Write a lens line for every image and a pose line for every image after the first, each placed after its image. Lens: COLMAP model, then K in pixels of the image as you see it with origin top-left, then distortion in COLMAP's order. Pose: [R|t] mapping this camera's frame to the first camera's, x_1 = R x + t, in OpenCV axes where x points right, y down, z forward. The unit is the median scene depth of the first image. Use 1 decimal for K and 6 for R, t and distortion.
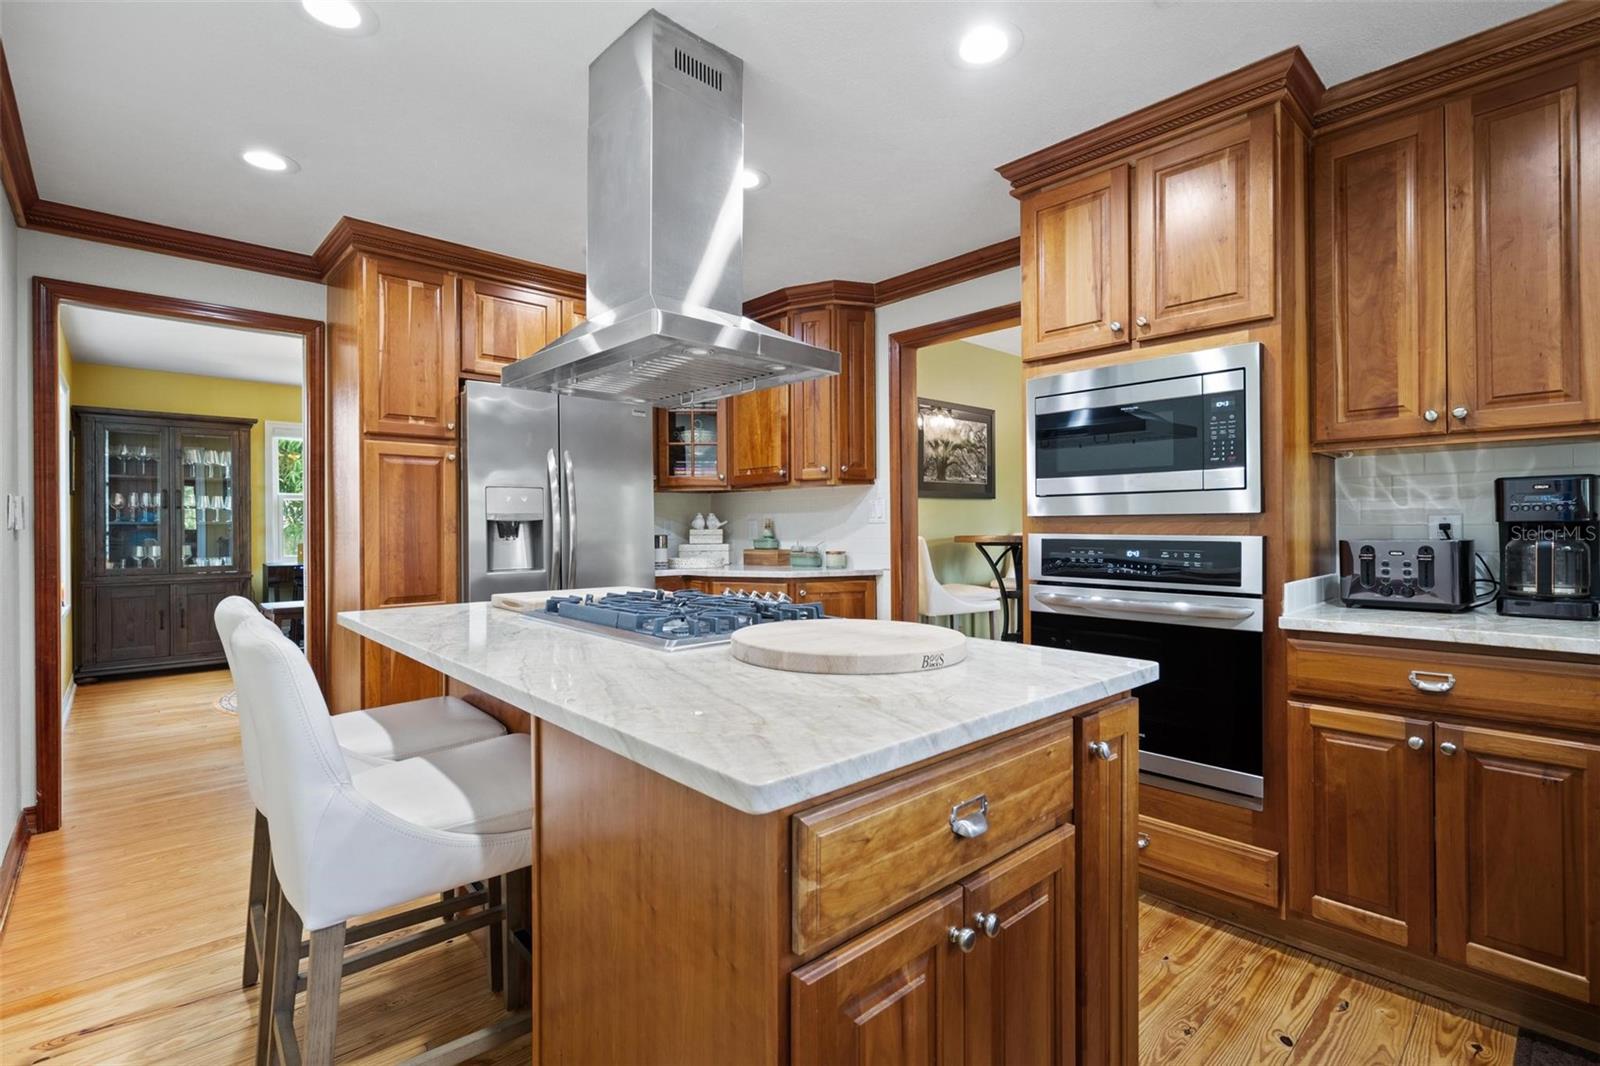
lens RADIAL K [[745.4, 0, 802.3], [0, 745.4, 527.8], [0, 0, 1]] dist [-0.001393, -0.000931]
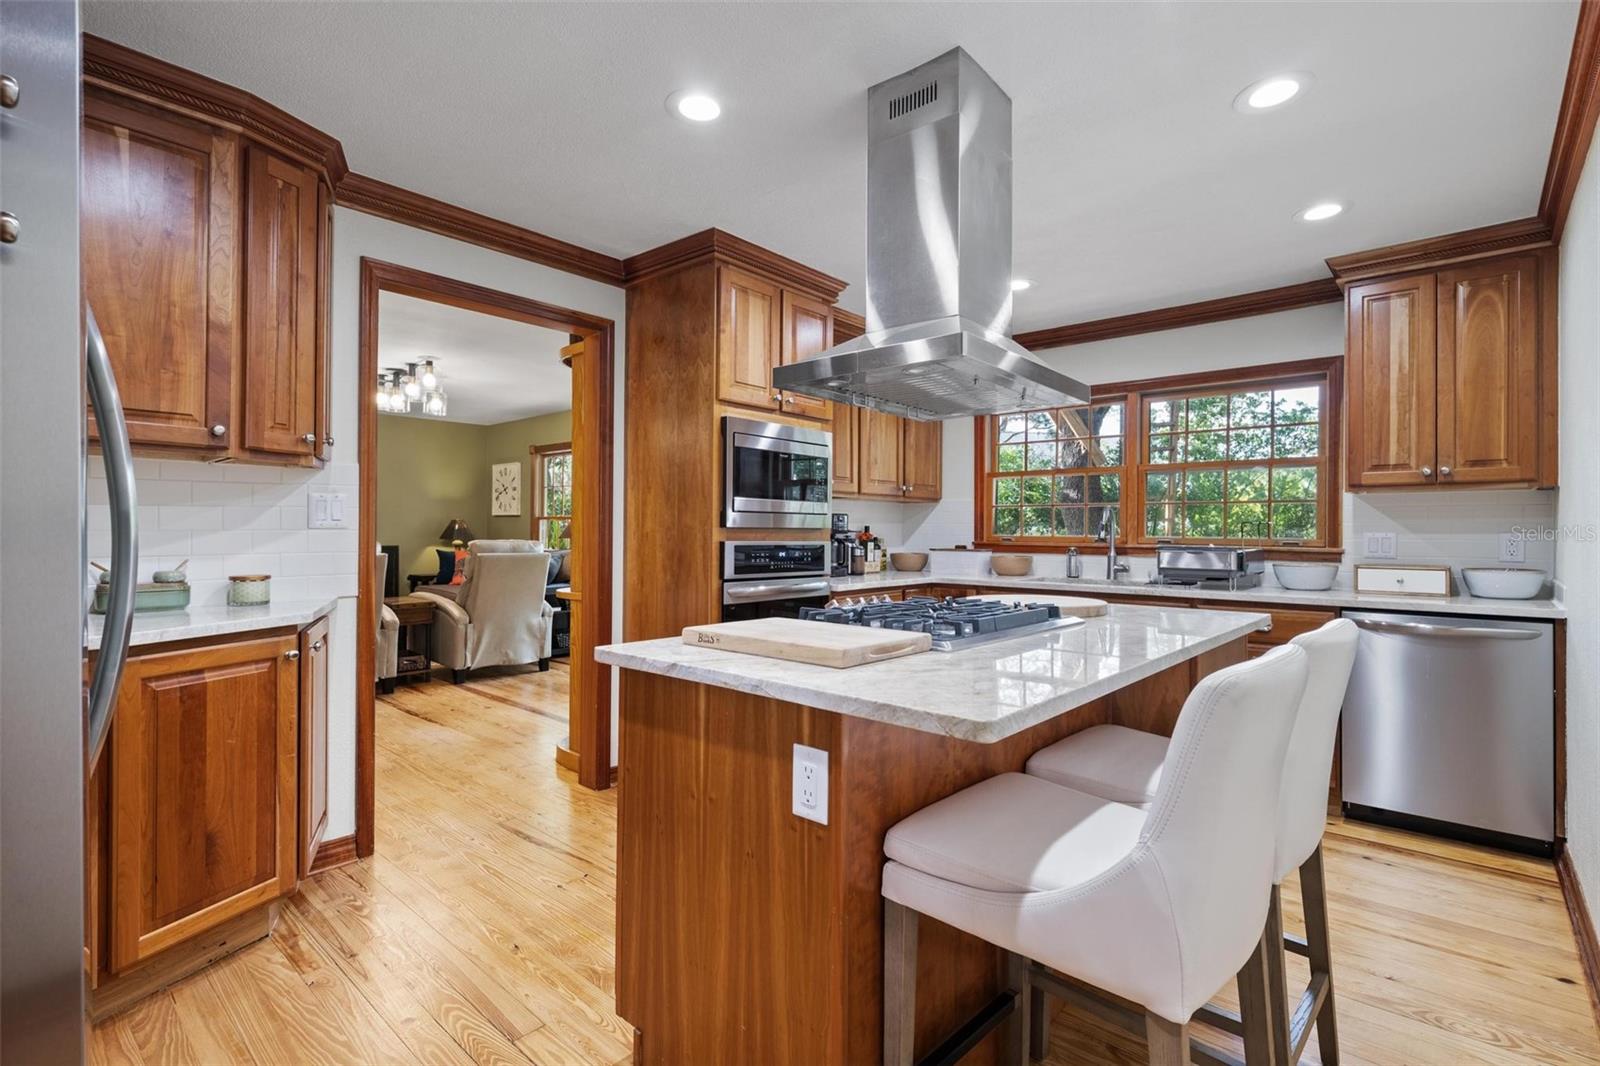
lens RADIAL K [[745.4, 0, 801.6], [0, 745.4, 532.9], [0, 0, 1]] dist [-0.001393, -0.000931]
pose [[-0.102265, 0.006165, 0.994738, -0.935701], [-0.001932, 0.999978, -0.006396, 0.001782], [-0.994755, -0.002576, -0.102250, 1.015916]]
